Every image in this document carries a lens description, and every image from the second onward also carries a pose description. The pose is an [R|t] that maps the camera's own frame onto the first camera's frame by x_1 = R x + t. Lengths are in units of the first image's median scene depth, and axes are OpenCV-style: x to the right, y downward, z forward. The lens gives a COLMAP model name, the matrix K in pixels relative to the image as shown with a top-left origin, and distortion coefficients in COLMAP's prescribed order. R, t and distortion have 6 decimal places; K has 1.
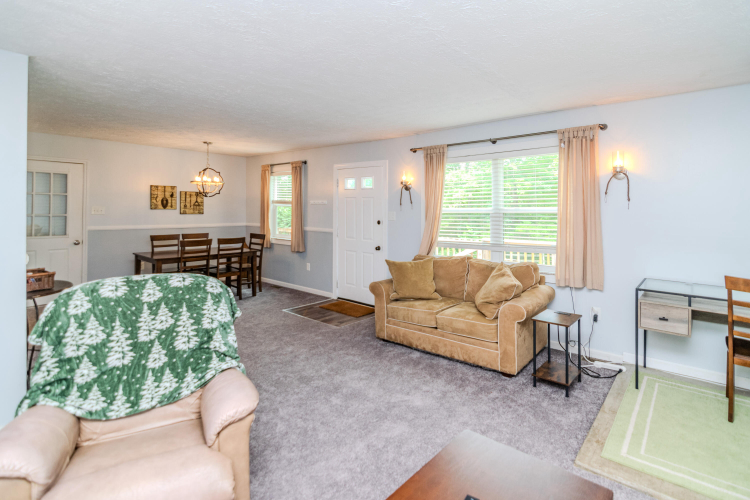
lens RADIAL K [[377.9, 0, 374.5], [0, 377.9, 207.2], [0, 0, 1]] dist [-0.002015, -0.000447]
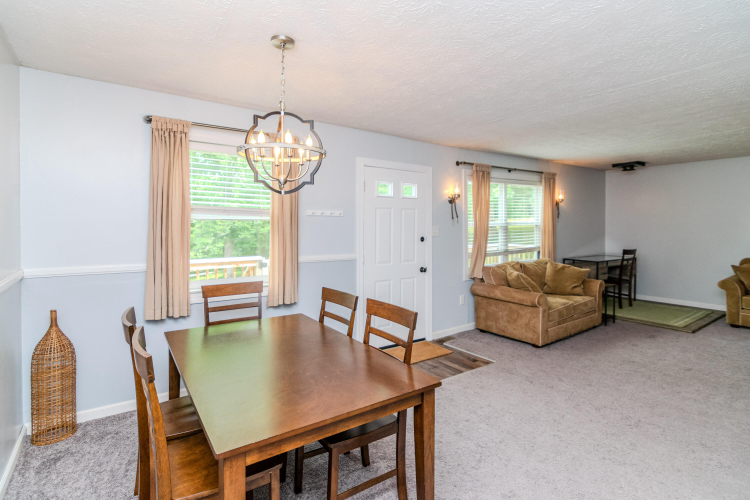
lens RADIAL K [[376.8, 0, 377.7], [0, 376.8, 216.2], [0, 0, 1]] dist [-0.005382, -0.001069]
pose [[0.243491, 0.009724, 0.969854, -0.705649], [-0.001970, 0.999953, -0.009531, -0.002466], [-0.969901, 0.000410, 0.243498, 0.759072]]
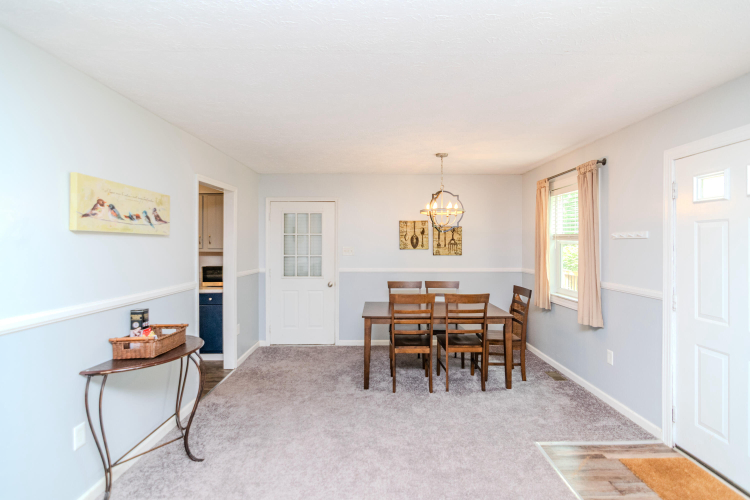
lens RADIAL K [[370.3, 0, 378.5], [0, 370.3, 249.3], [0, 0, 1]] dist [-0.002635, -0.000368]
pose [[0.661993, -0.001745, -0.749508, -0.001138], [0.008464, 0.999951, 0.005148, 0.000780], [0.749462, -0.009752, 0.661975, 0.412873]]
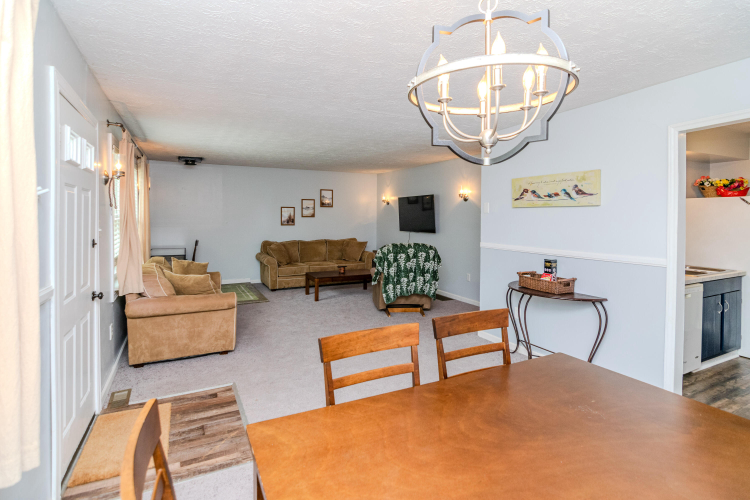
lens RADIAL K [[372.5, 0, 371.9], [0, 372.5, 204.7], [0, 0, 1]] dist [-0.001598, -0.000334]
pose [[-0.926305, 0.000221, 0.376775, -0.429436], [-0.011626, 0.999507, -0.029167, 0.000575], [-0.376596, -0.031398, -0.925845, 1.114588]]
